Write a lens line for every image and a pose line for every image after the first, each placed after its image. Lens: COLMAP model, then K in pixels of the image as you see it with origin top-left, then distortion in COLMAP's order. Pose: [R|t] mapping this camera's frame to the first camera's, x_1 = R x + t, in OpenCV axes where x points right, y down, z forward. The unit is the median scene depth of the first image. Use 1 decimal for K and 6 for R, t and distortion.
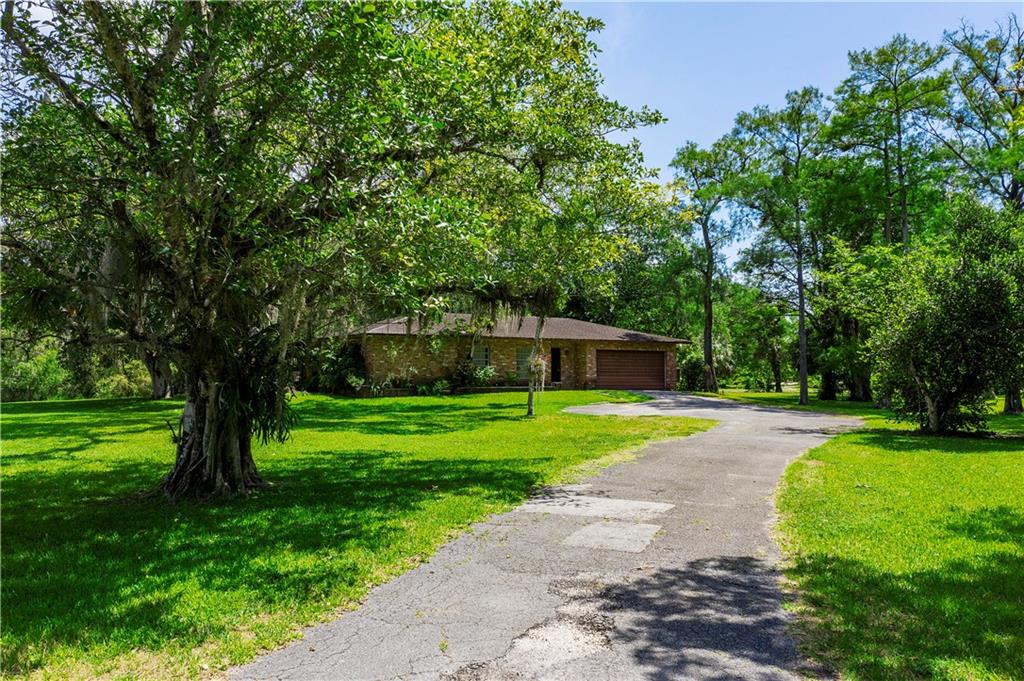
lens RADIAL K [[805.1, 0, 512.0], [0, 805.1, 340.5], [0, 0, 1]] dist [-0.010229, -0.006678]
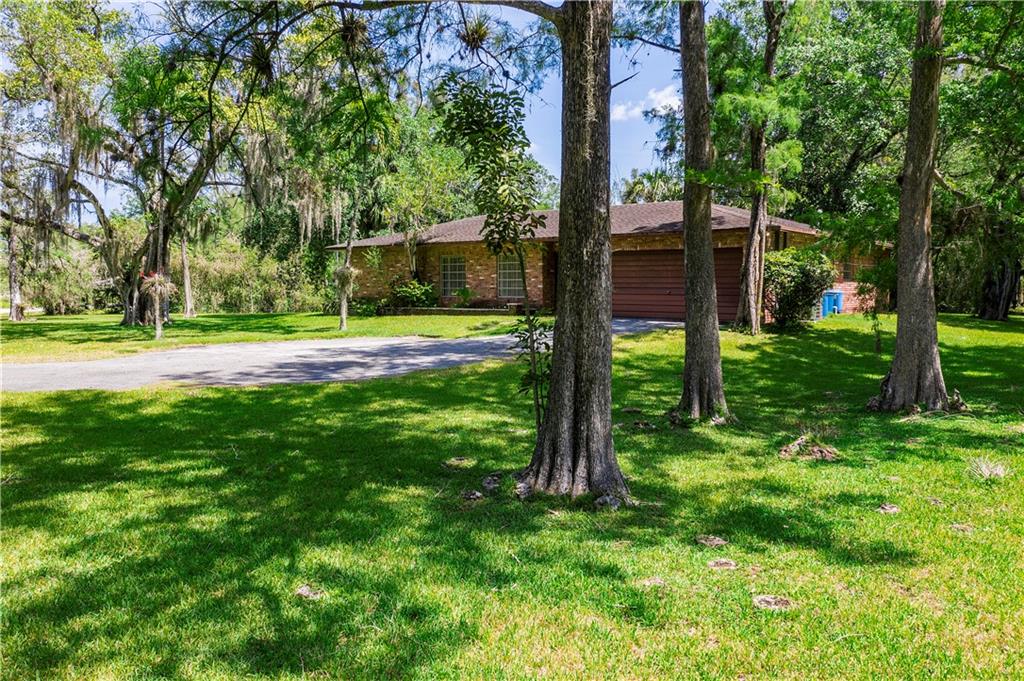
lens RADIAL K [[805.1, 0, 512.0], [0, 805.1, 340.5], [0, 0, 1]] dist [-0.010229, -0.006678]
pose [[0.359944, 0.062946, -0.930848, 0.651252], [0.043923, 0.995472, 0.084300, 0.023781], [0.931940, -0.071229, 0.355549, 0.706550]]
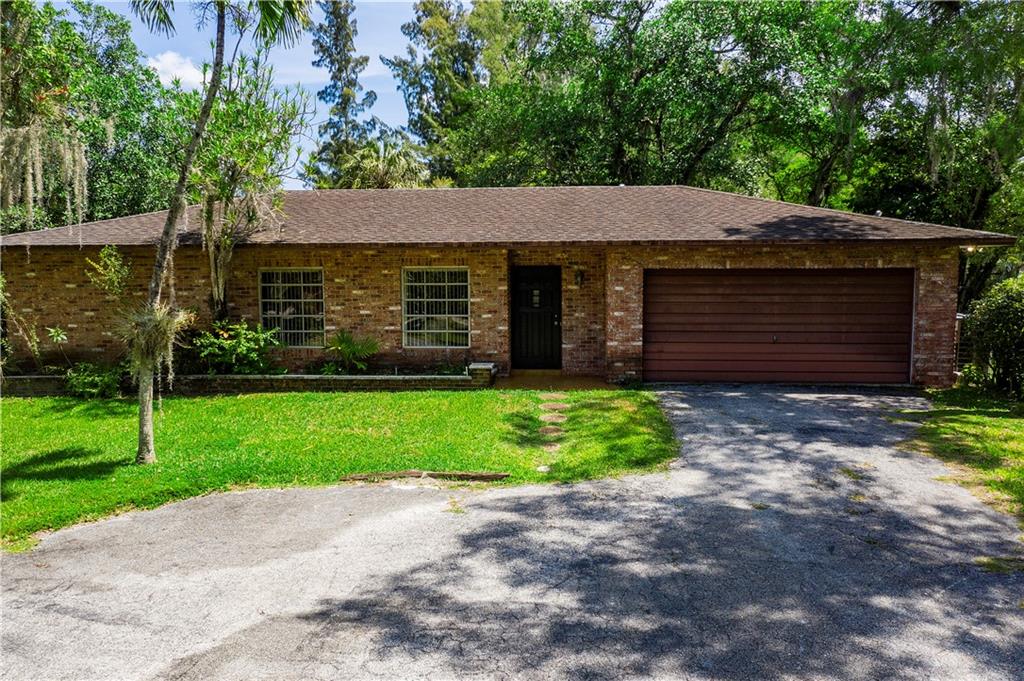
lens RADIAL K [[805.1, 0, 512.0], [0, 805.1, 340.5], [0, 0, 1]] dist [-0.010229, -0.006678]
pose [[0.816475, 0.045892, -0.575554, 0.257105], [0.030541, 0.992008, 0.122423, -0.002545], [0.576572, -0.117533, 0.808548, 0.673452]]
